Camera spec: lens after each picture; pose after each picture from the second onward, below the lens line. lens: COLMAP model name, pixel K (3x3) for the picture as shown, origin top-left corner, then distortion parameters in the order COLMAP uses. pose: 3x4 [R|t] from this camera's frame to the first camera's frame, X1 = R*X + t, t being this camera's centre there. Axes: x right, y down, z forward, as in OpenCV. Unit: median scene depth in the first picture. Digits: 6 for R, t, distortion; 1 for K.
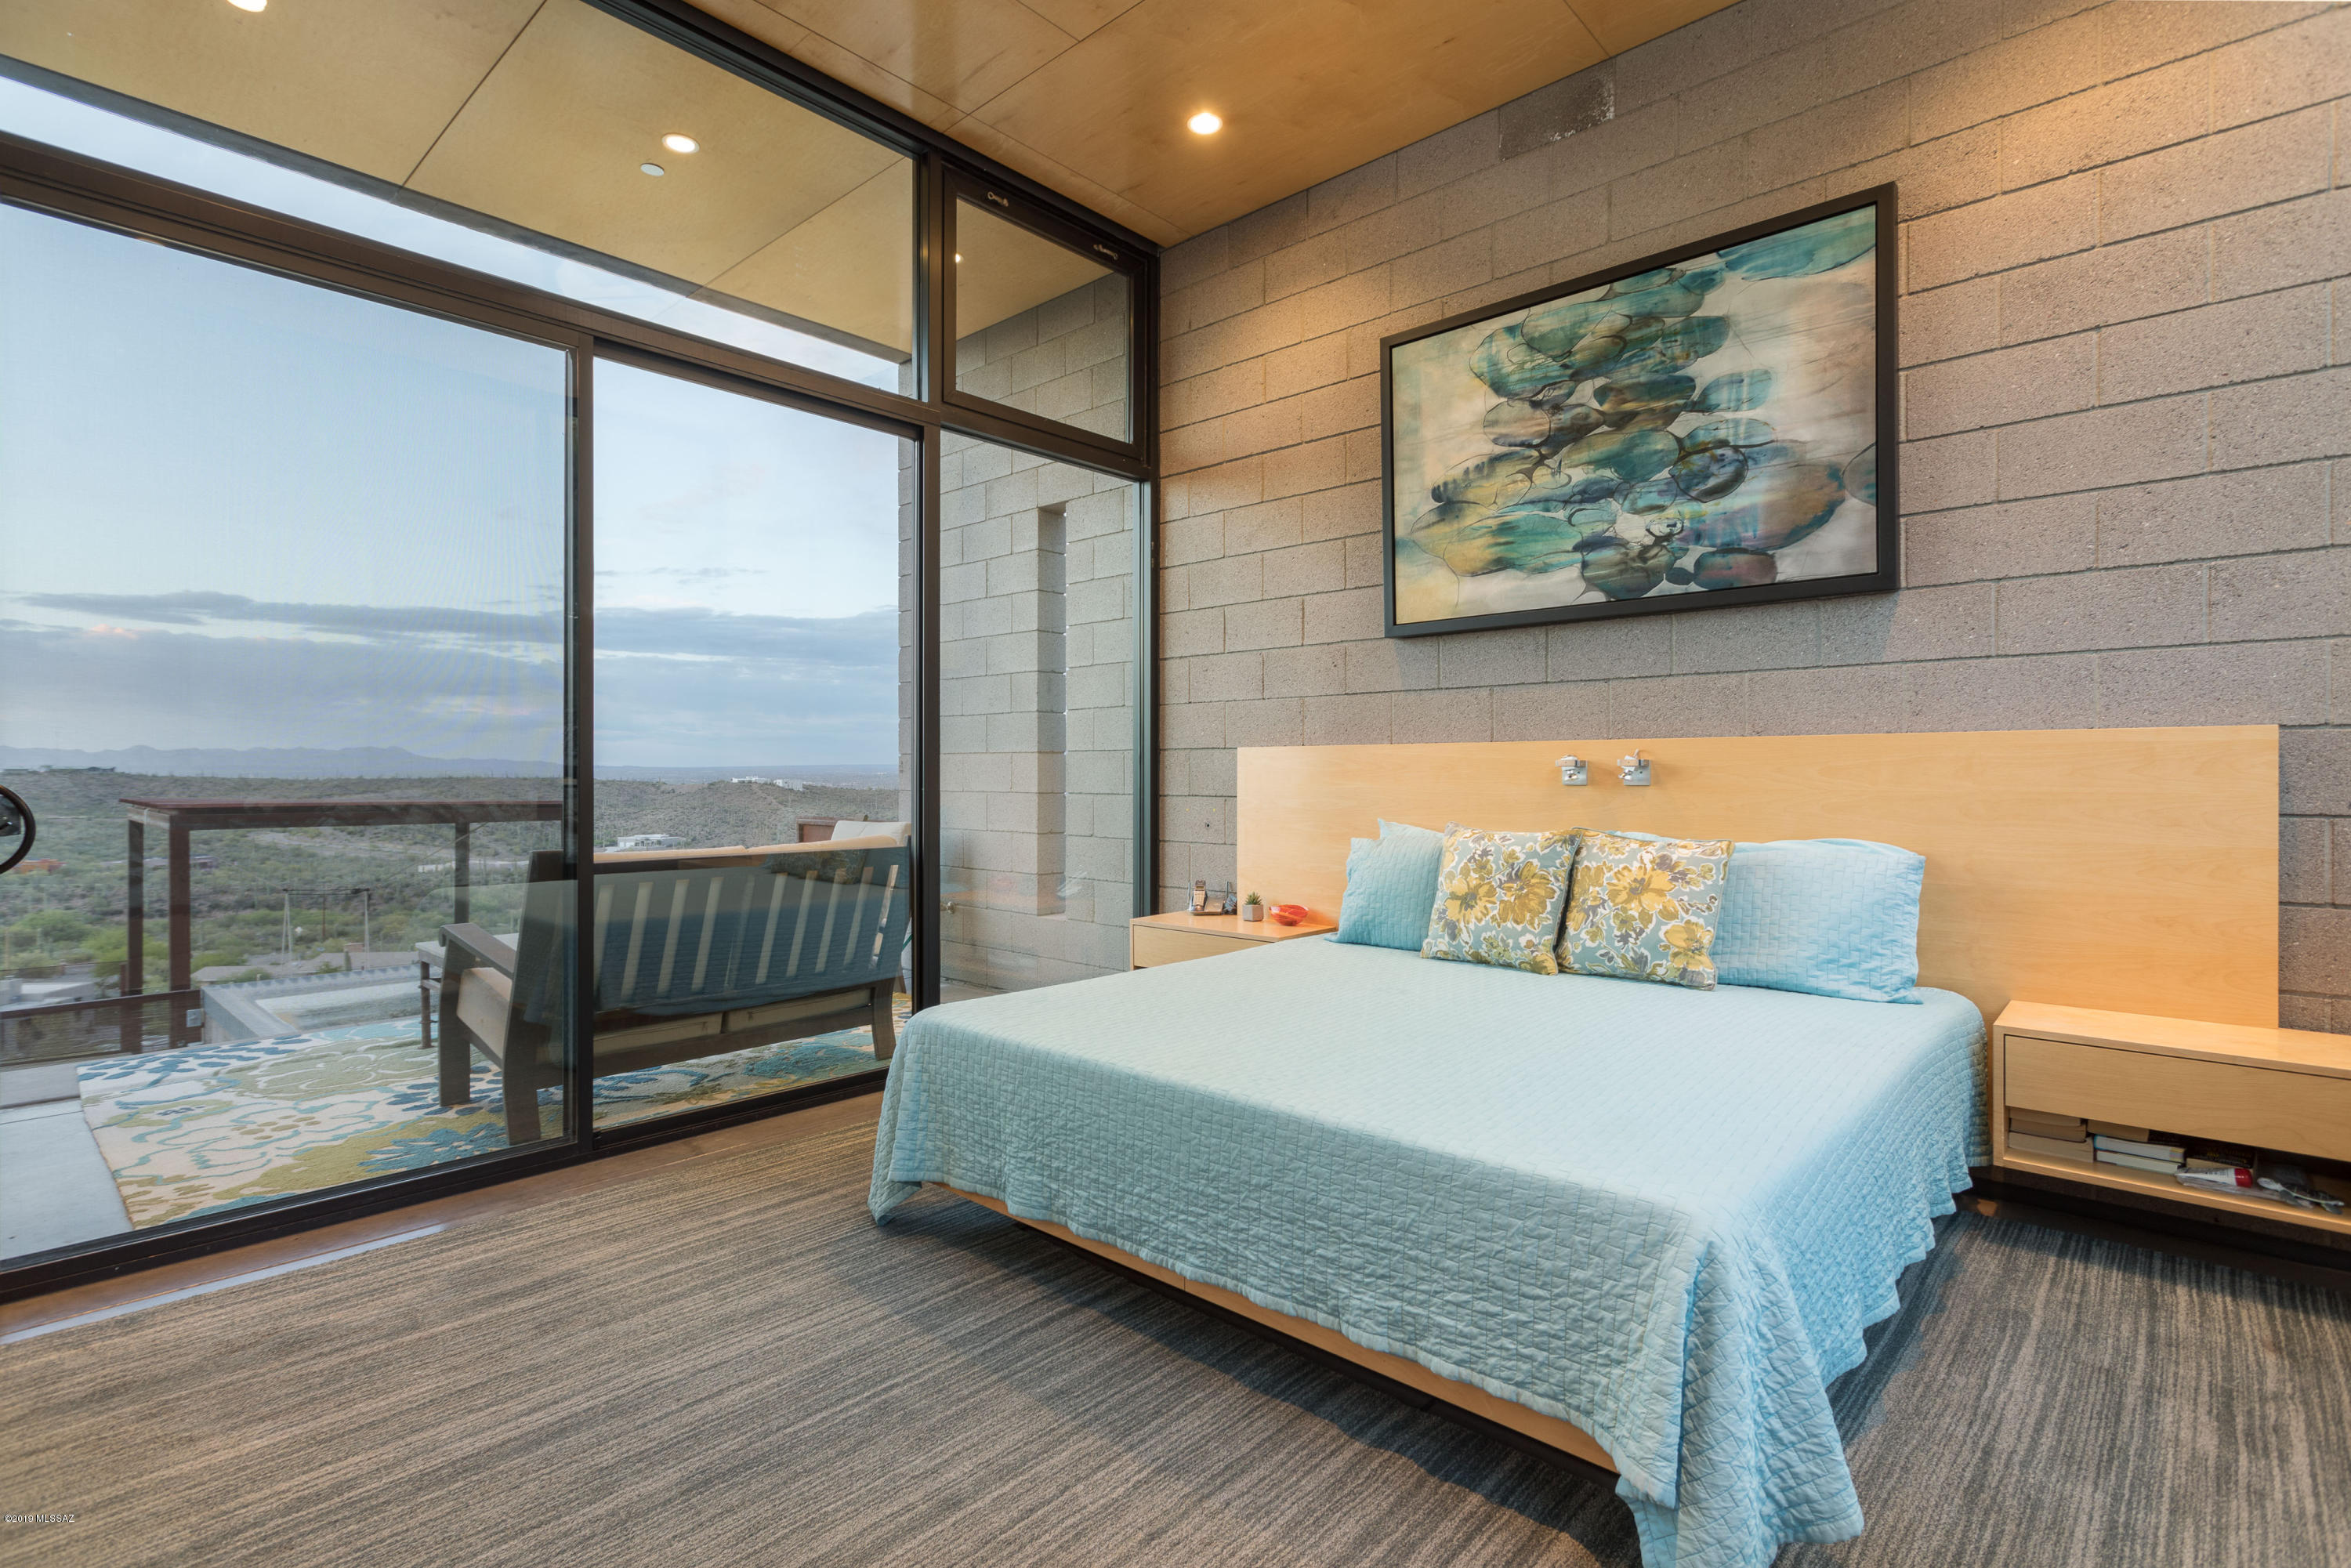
lens RADIAL K [[1113.2, 0, 1178.7], [0, 1113.2, 776.7], [0, 0, 1]] dist [0.001807, 0.000551]
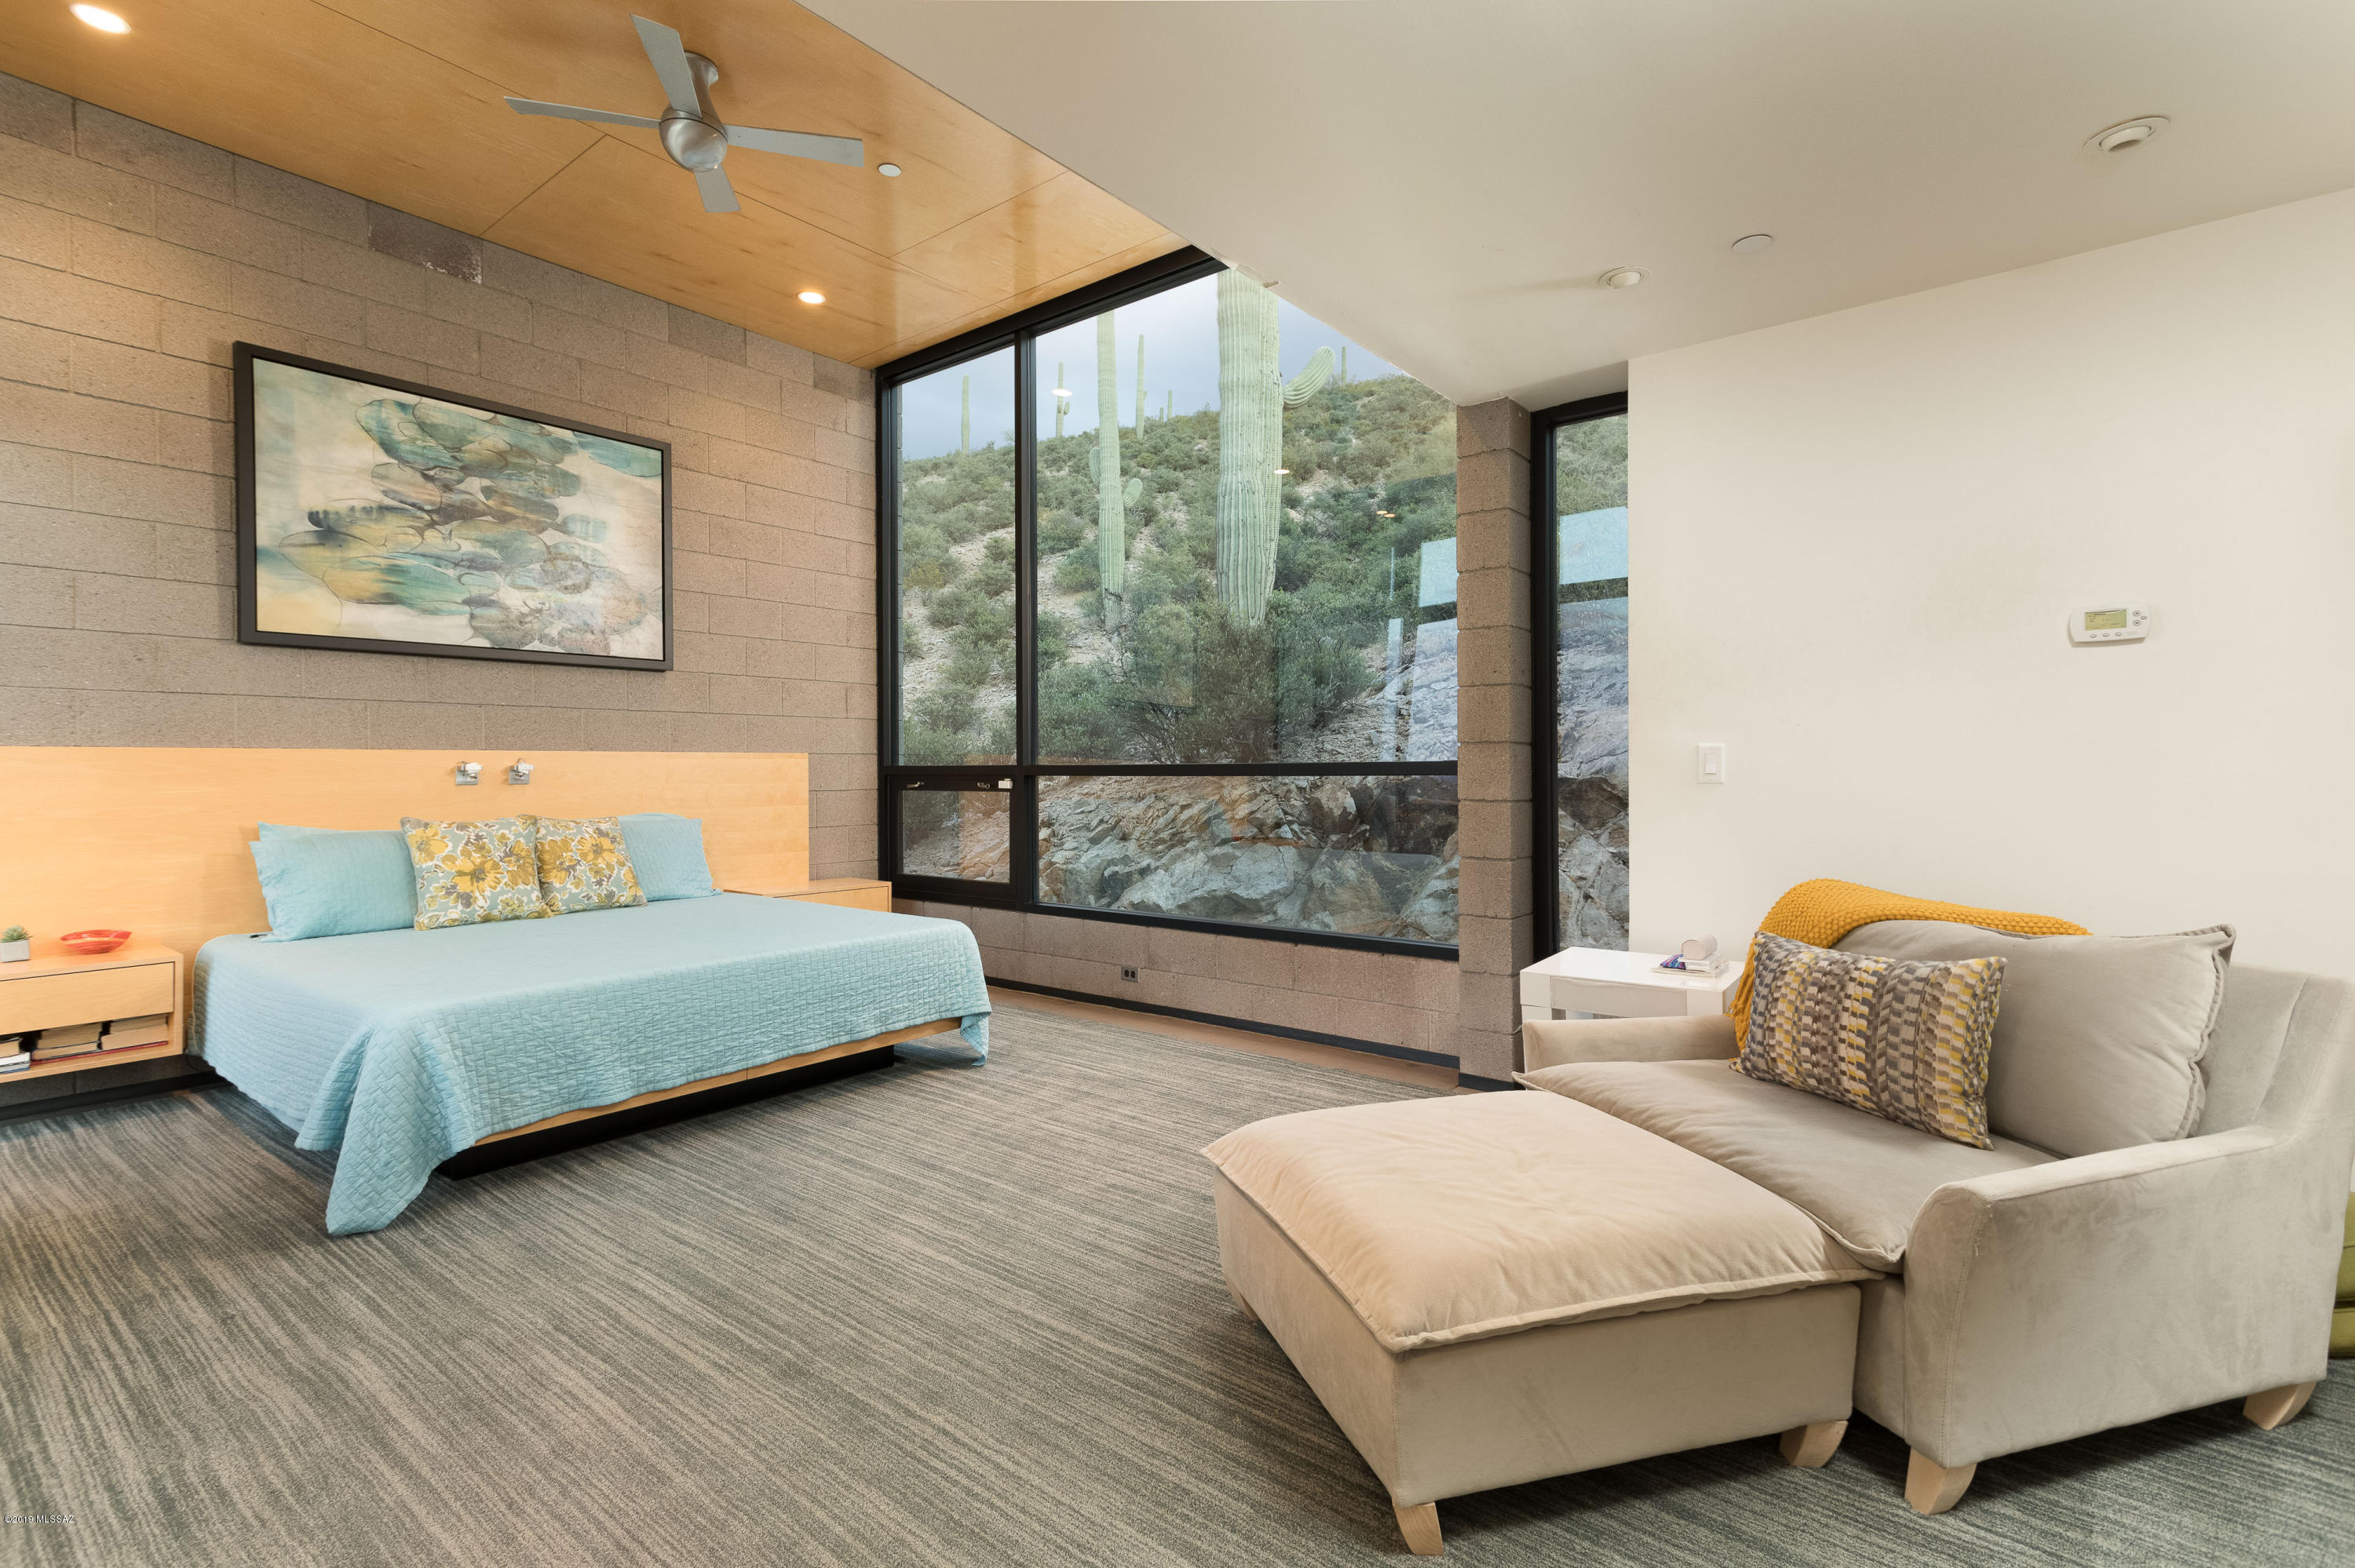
lens RADIAL K [[1115.0, 0, 1177.8], [0, 1115.0, 776.3], [0, 0, 1]] dist [0.001807, 0.000551]
pose [[-0.070607, -0.008897, 0.997465, -1.023416], [0.005197, 0.999943, 0.009287, -0.010046], [-0.997491, 0.005840, -0.070556, 0.269629]]
